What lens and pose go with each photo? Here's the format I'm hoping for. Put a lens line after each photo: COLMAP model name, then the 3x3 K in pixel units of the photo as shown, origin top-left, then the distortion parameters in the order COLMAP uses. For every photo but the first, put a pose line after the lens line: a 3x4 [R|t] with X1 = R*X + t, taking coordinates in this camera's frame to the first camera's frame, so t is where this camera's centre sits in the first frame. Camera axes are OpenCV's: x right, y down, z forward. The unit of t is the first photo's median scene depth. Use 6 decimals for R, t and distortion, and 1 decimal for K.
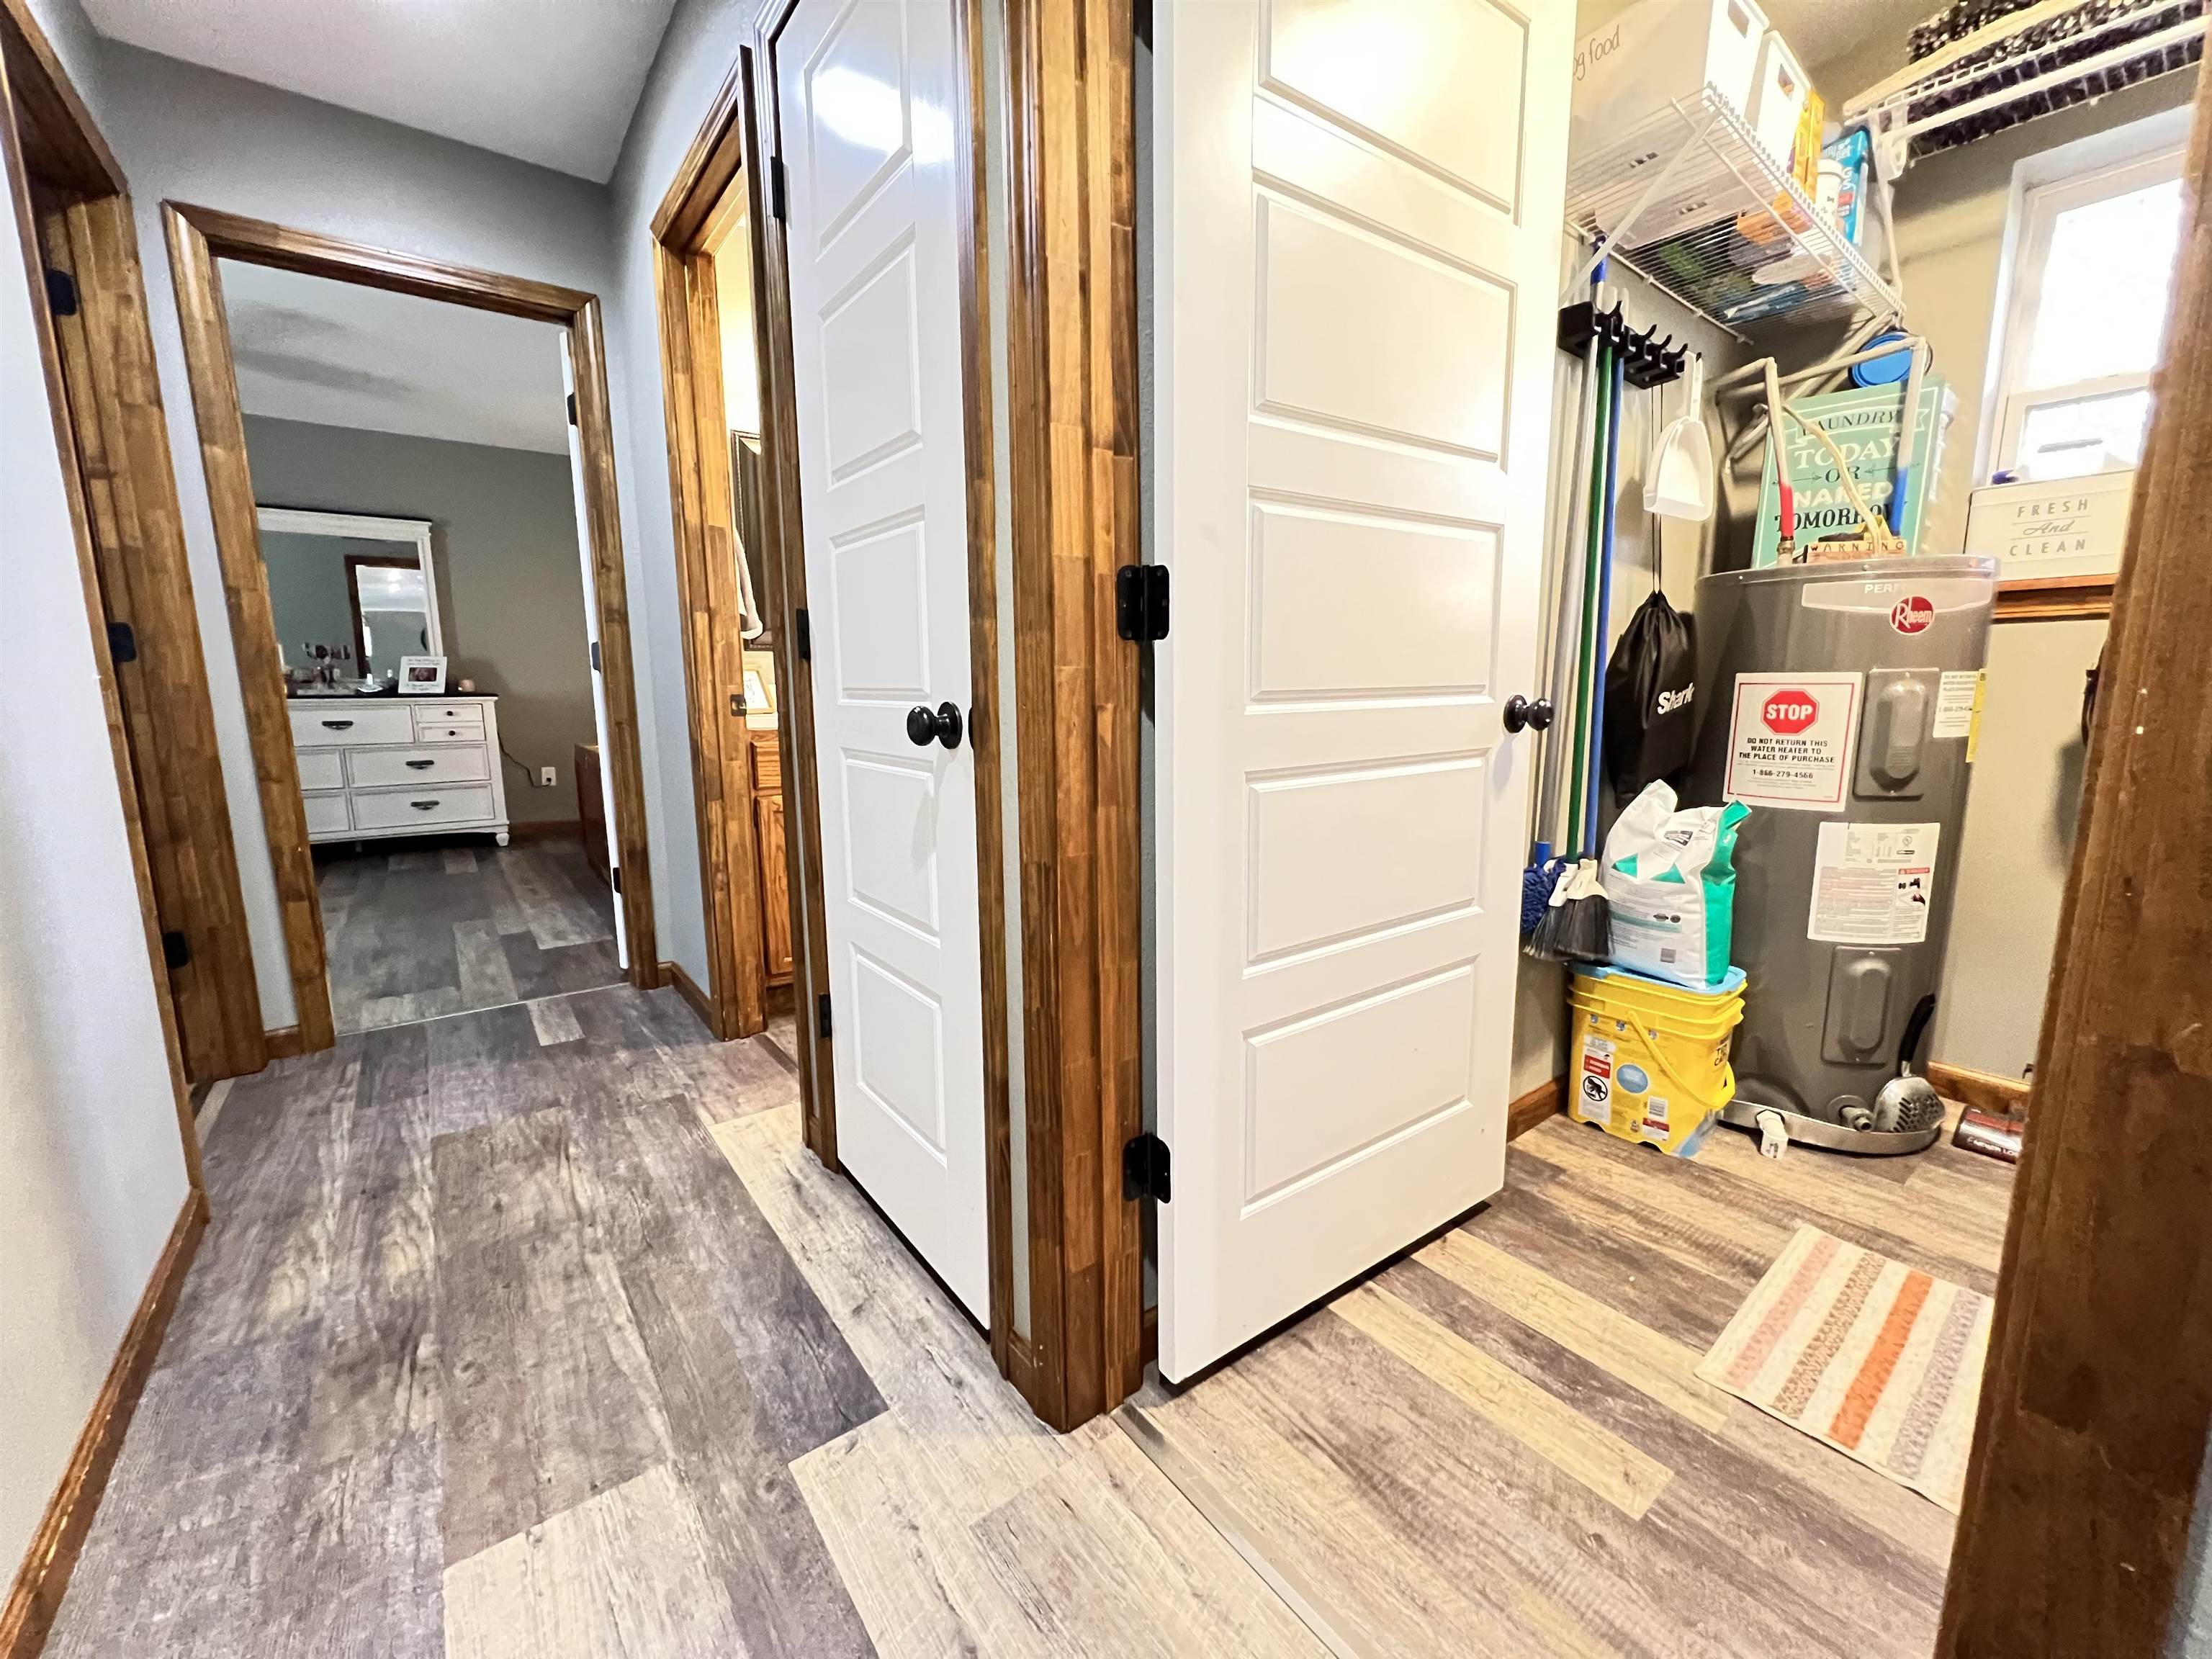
lens RADIAL K [[884.4, 0, 1099.2], [0, 884.4, 820.5], [0, 0, 1]] dist [-0.002146, 0.000654]
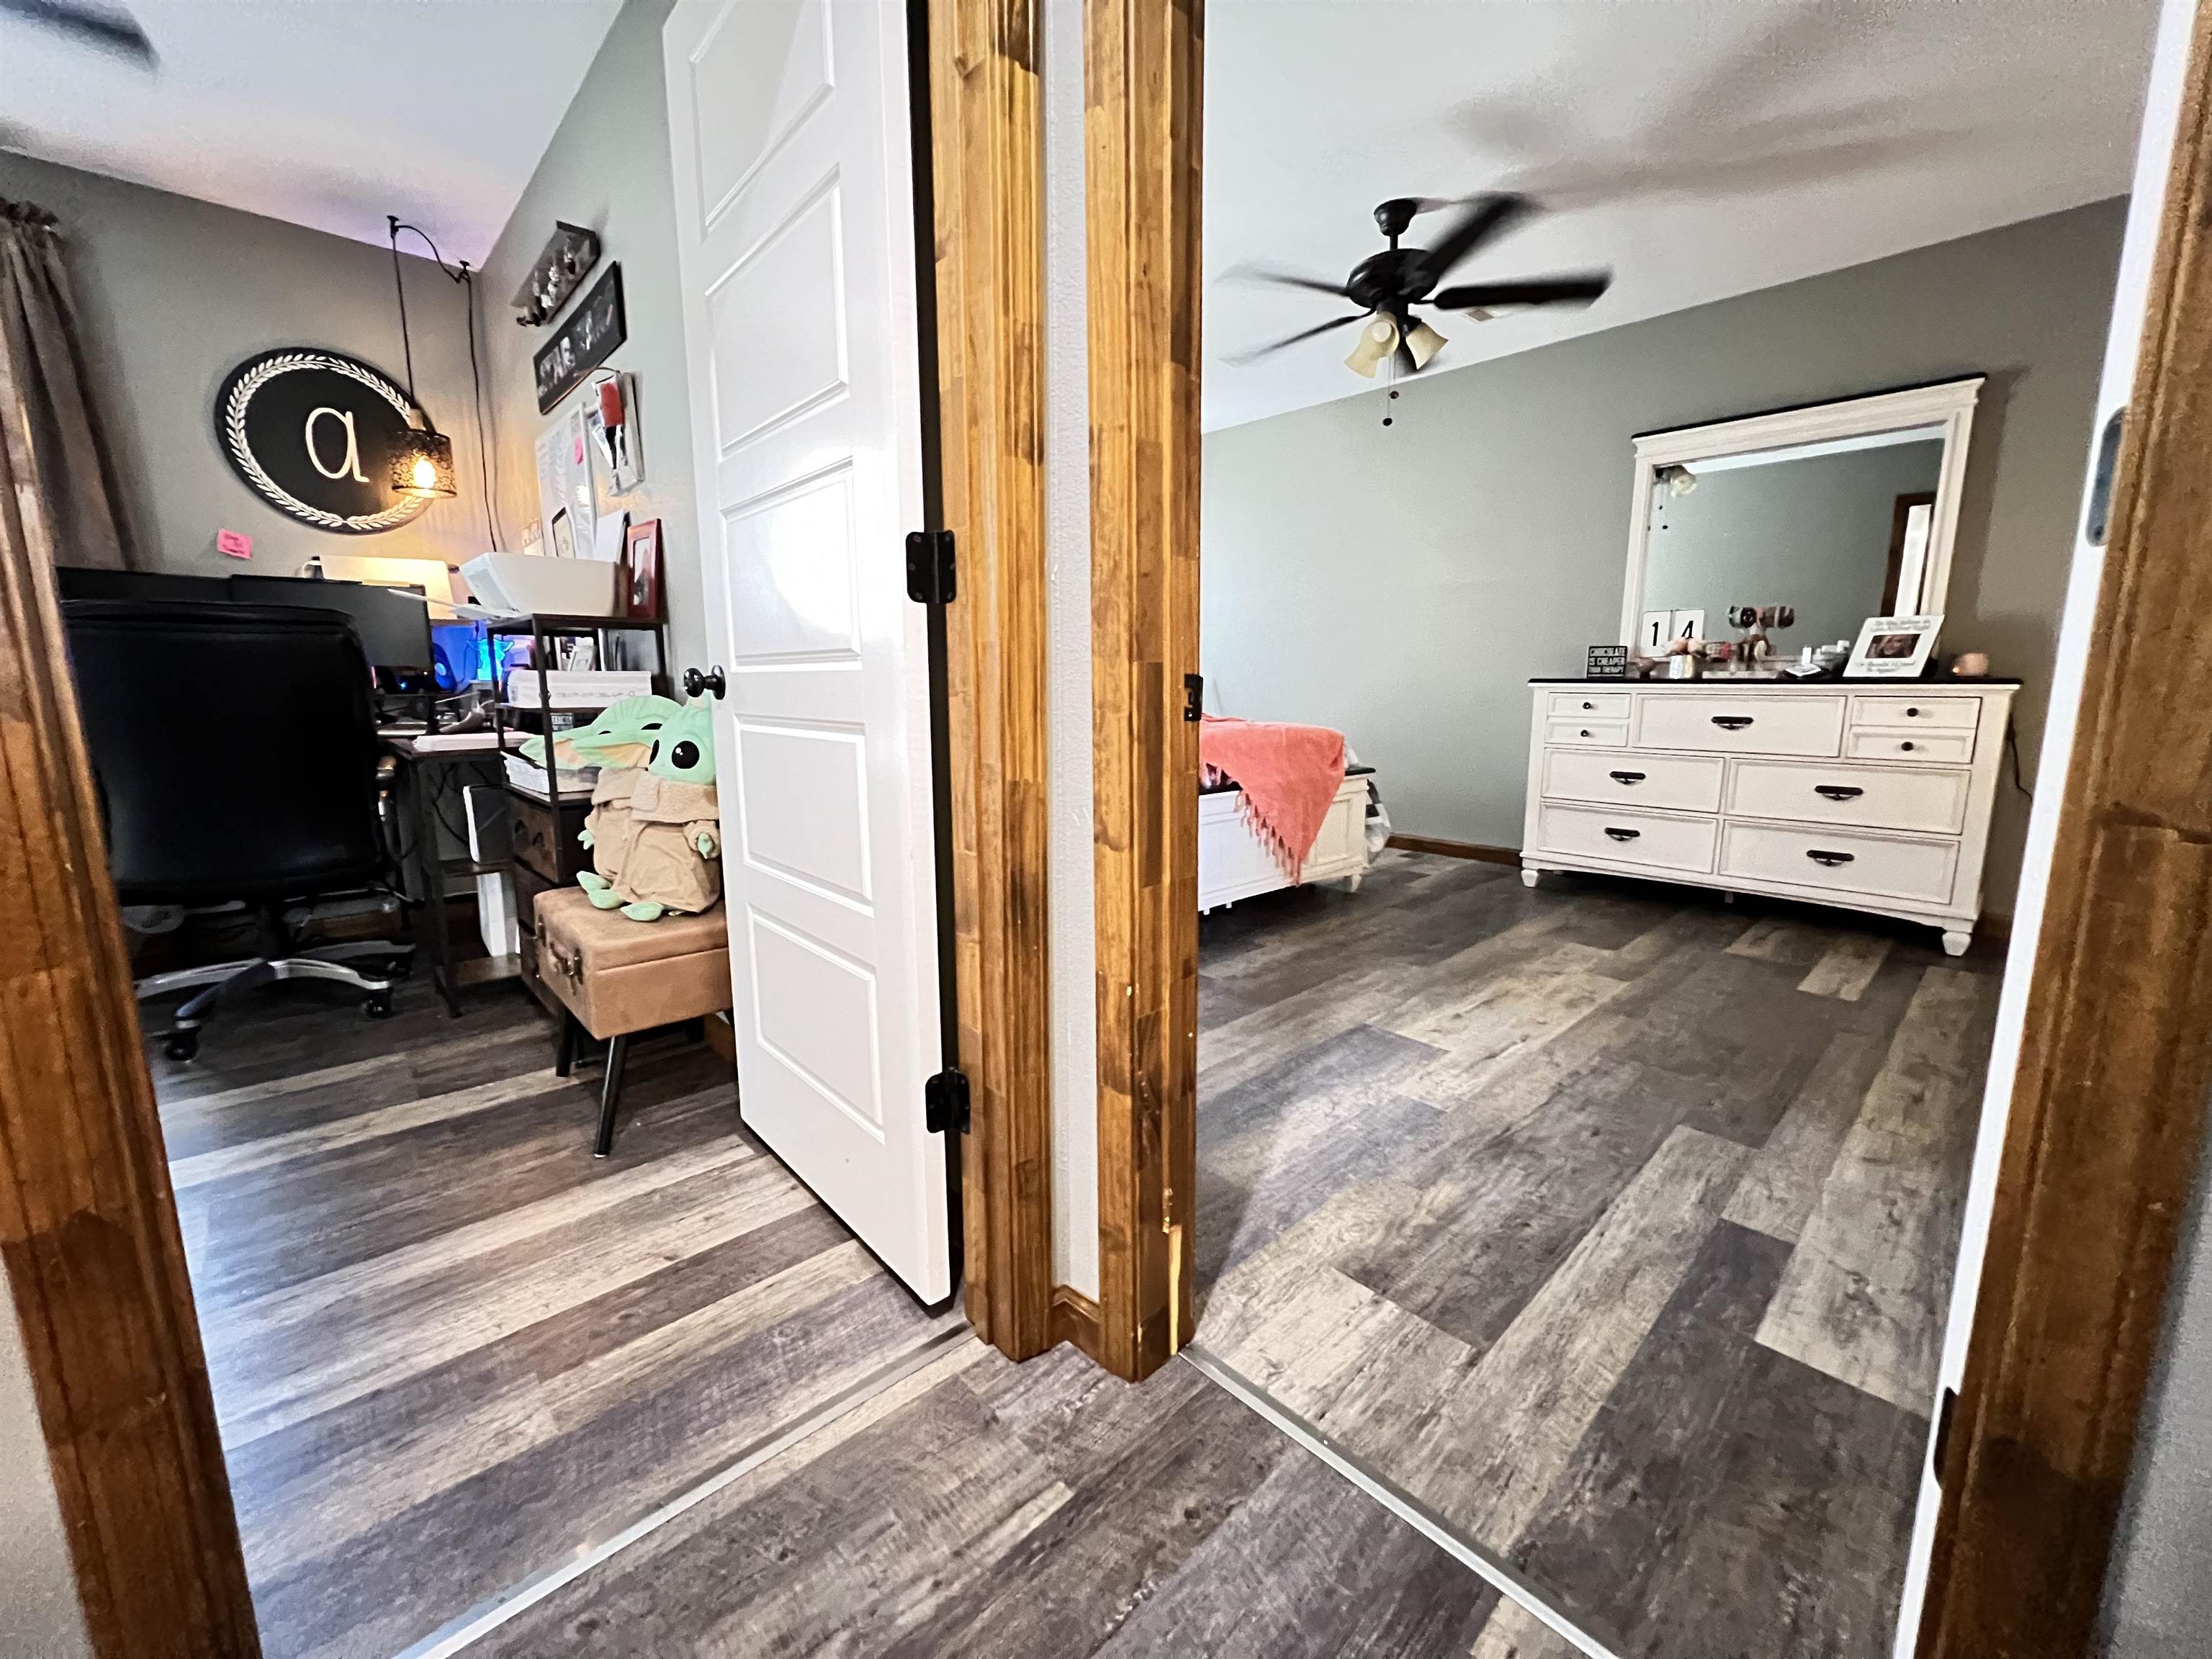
lens RADIAL K [[884.4, 0, 1096.9], [0, 884.4, 822.9], [0, 0, 1]] dist [-0.002146, 0.000654]
pose [[0.095582, 0.163263, -0.981942, -0.213890], [-0.148874, 0.977708, 0.148068, -0.058107], [0.984226, 0.132033, 0.117757, 0.428467]]
